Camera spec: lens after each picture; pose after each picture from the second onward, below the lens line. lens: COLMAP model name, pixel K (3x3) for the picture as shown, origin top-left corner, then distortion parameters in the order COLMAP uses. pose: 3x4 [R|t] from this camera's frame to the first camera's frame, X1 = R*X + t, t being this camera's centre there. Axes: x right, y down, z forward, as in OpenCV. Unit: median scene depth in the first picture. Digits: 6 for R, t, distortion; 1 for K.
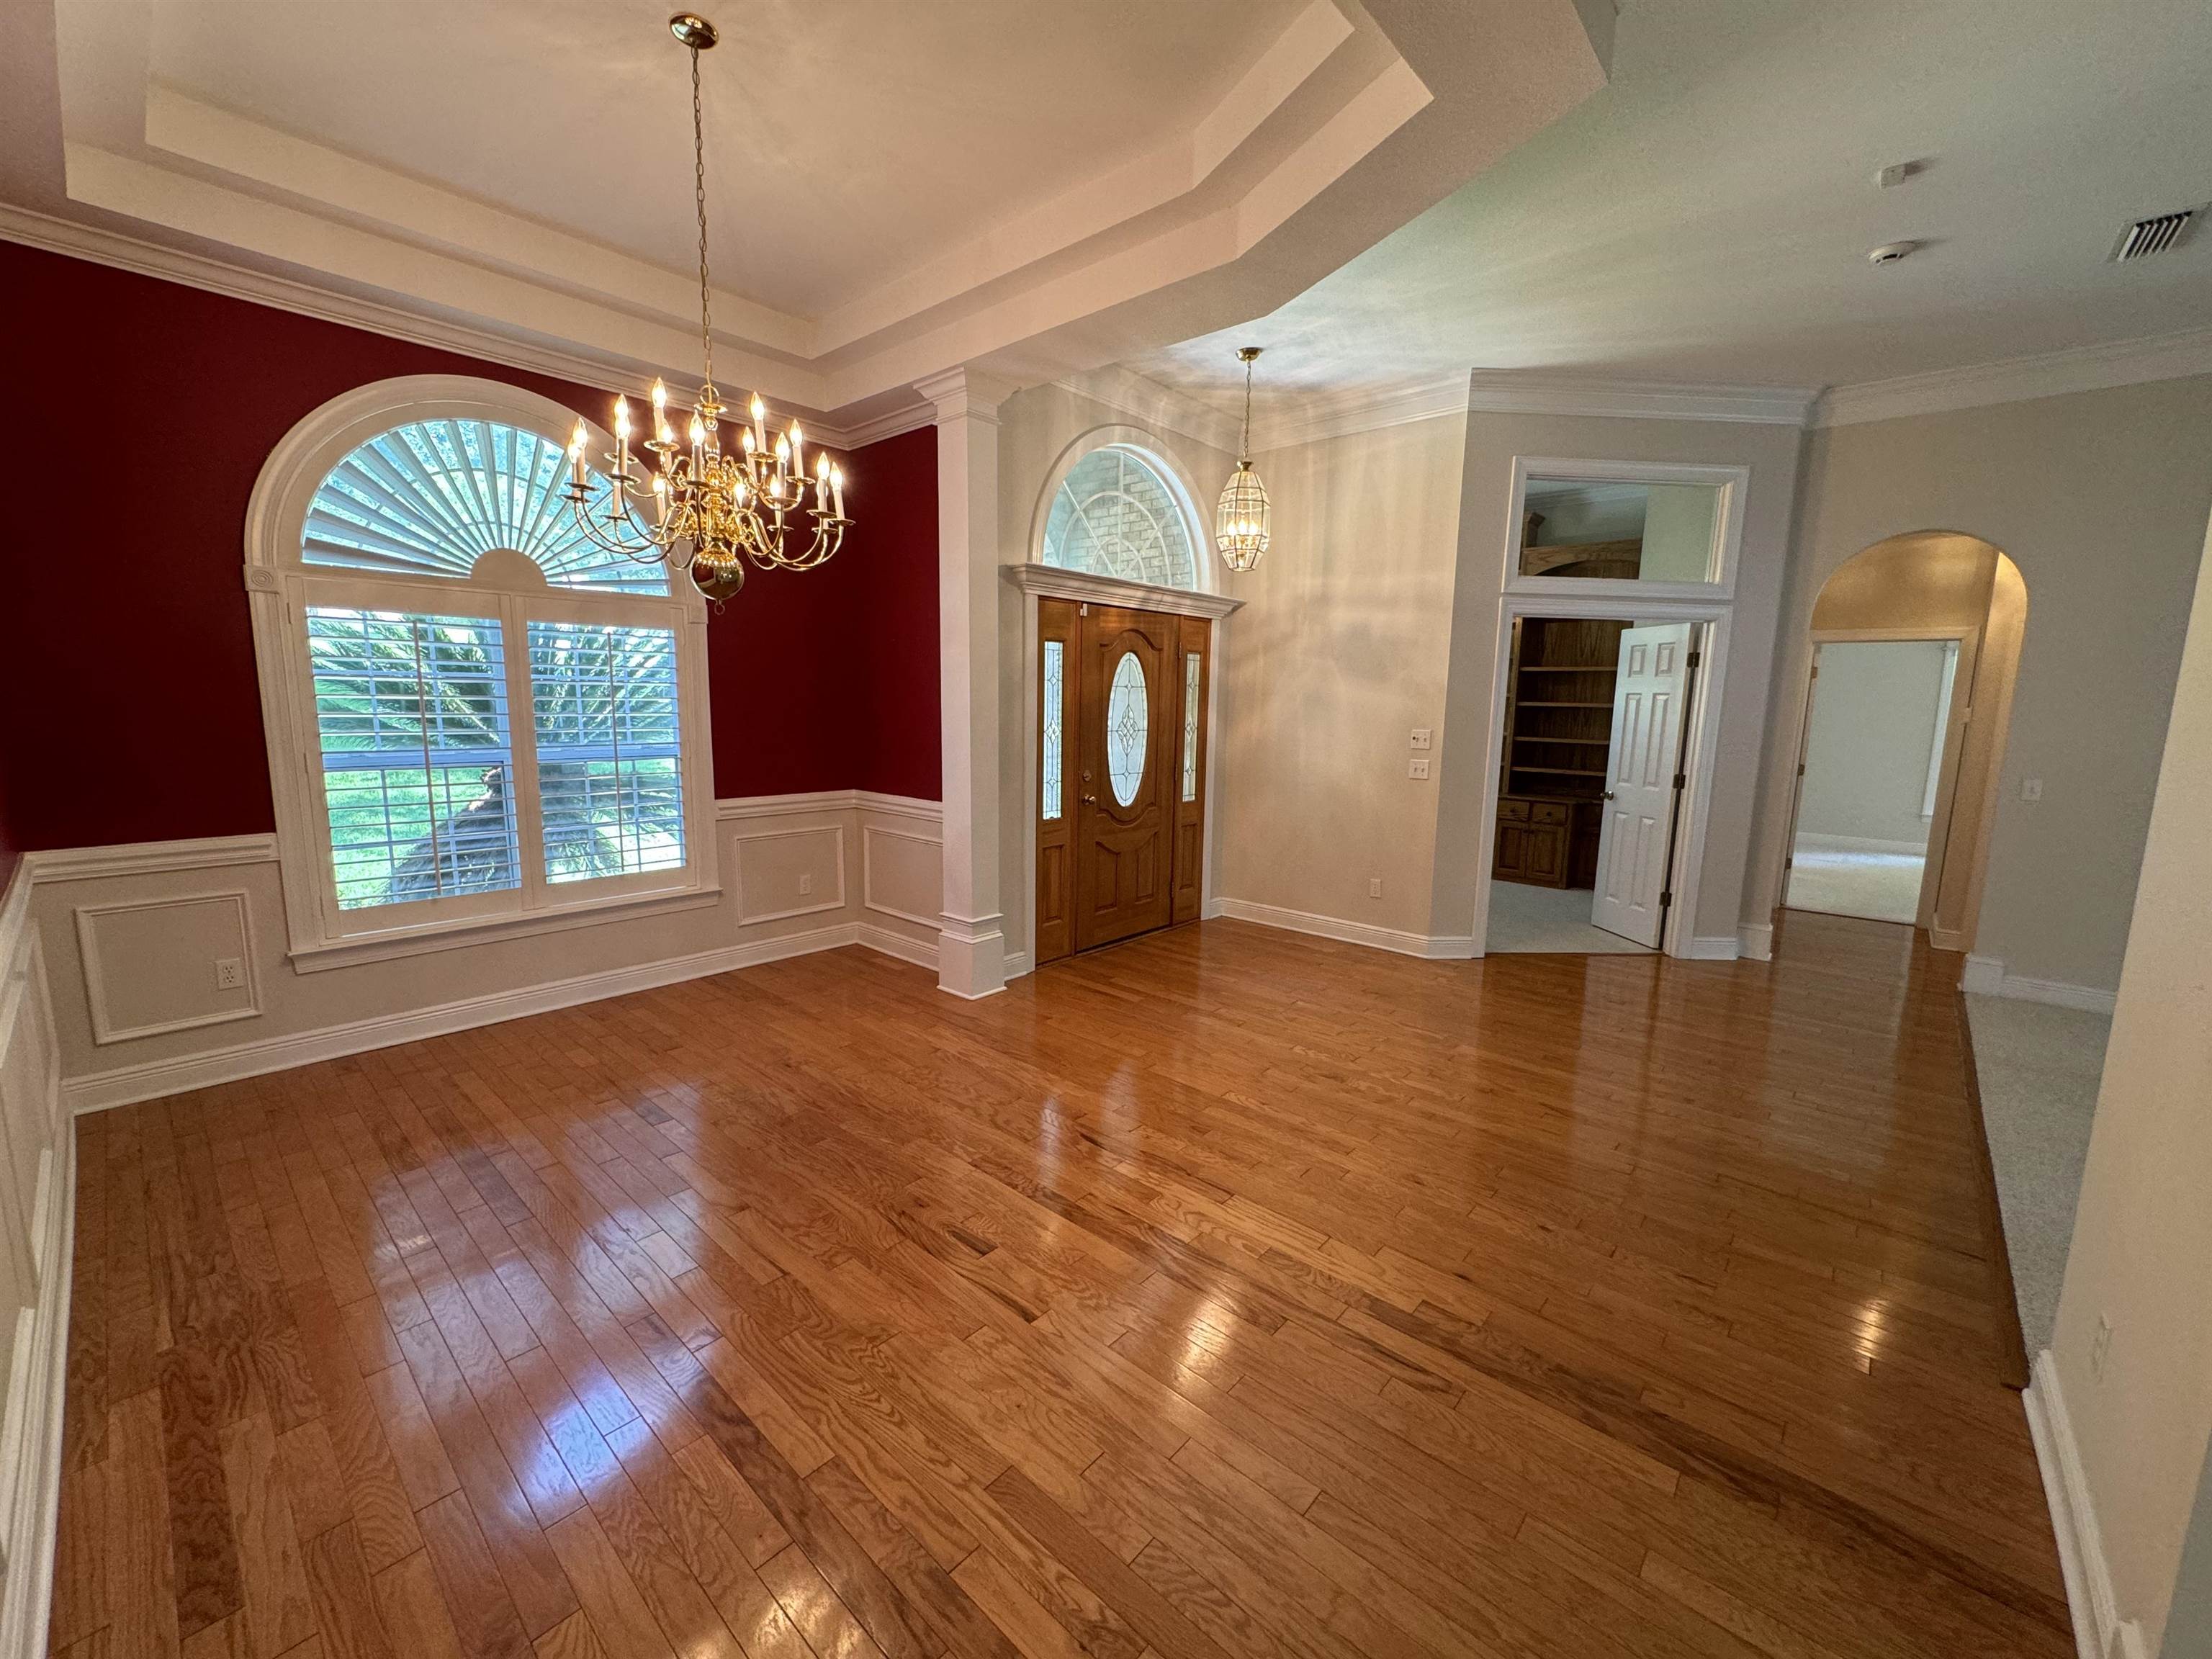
lens RADIAL K [[880.3, 0, 1106.0], [0, 880.3, 829.5], [0, 0, 1]] dist [-0.003416, 0.000241]
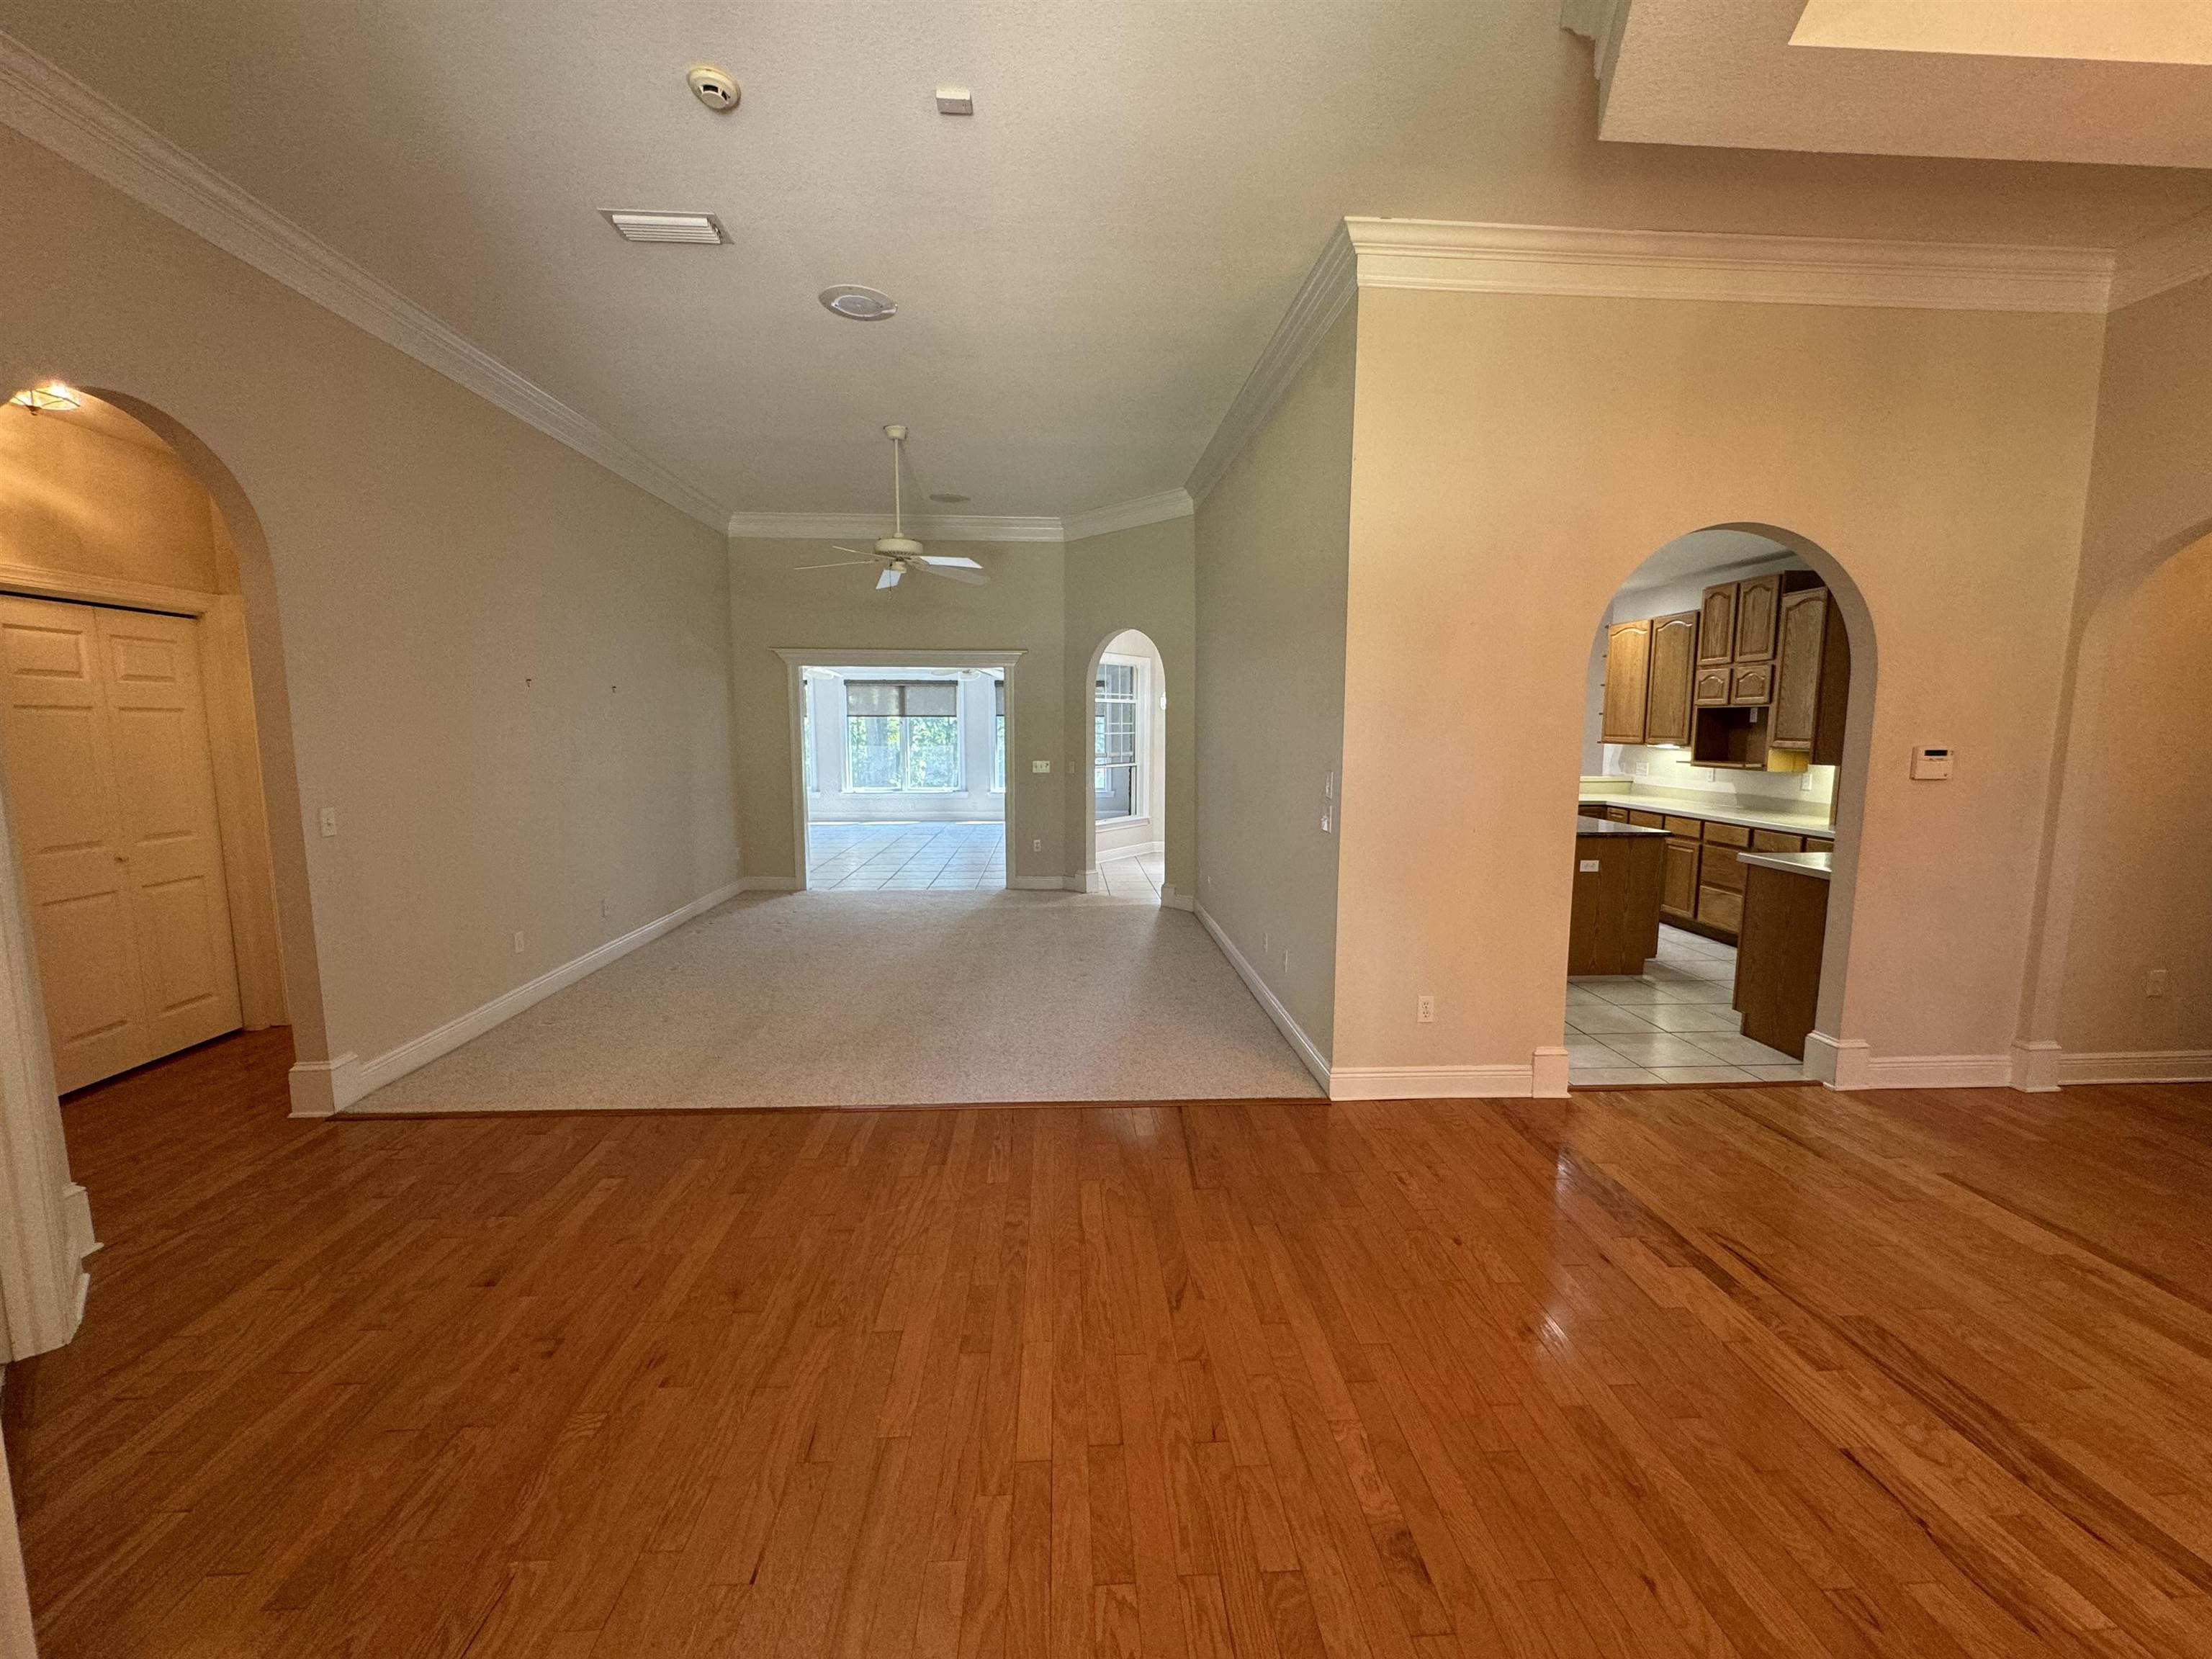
lens RADIAL K [[880.3, 0, 1106.0], [0, 880.3, 829.5], [0, 0, 1]] dist [-0.003416, 0.000241]
pose [[-0.704661, -0.104059, 0.701872, 0.070819], [0.089467, 0.968262, 0.233376, -0.150911], [-0.703881, 0.227245, -0.672987, 1.024588]]
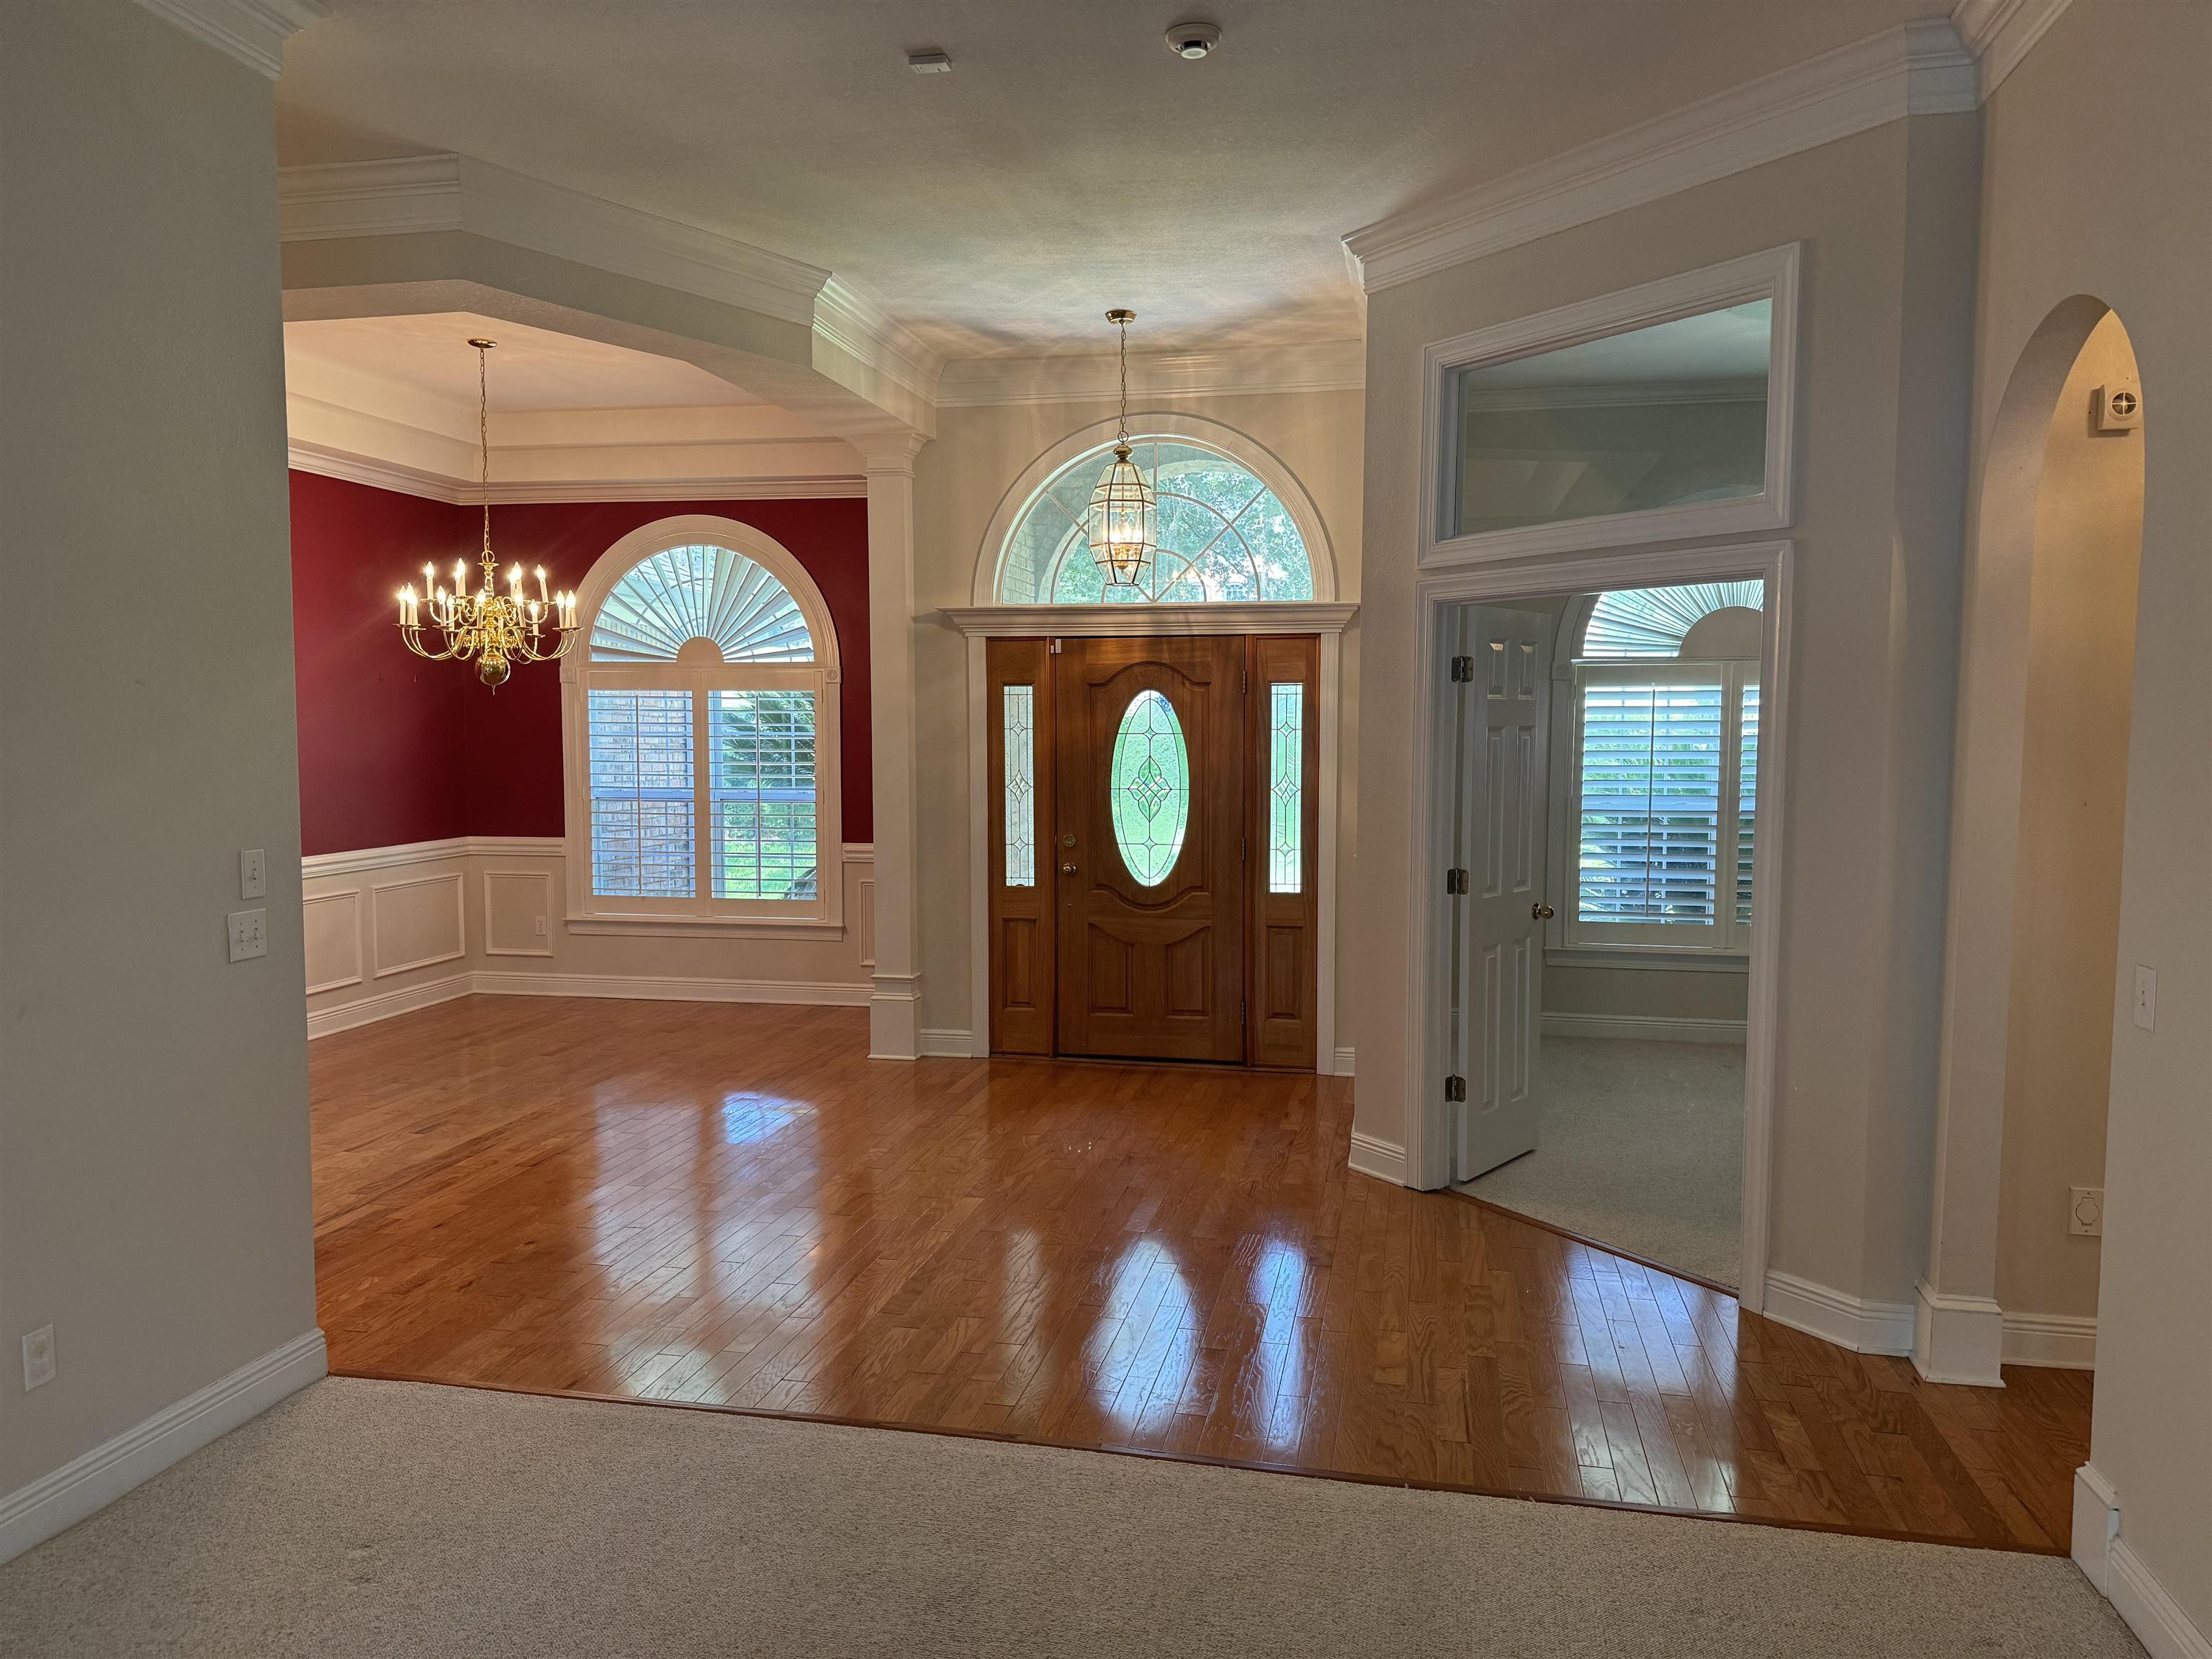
lens RADIAL K [[1529.8, 0, 1104.9], [0, 1529.8, 839.2], [0, 0, 1]] dist [0.152987, -0.263491]
pose [[0.497783, 0.046907, -0.866032, 1.359973], [-0.121712, 0.992433, -0.016205, -0.046912], [0.858719, 0.113474, 0.499726, 0.331728]]
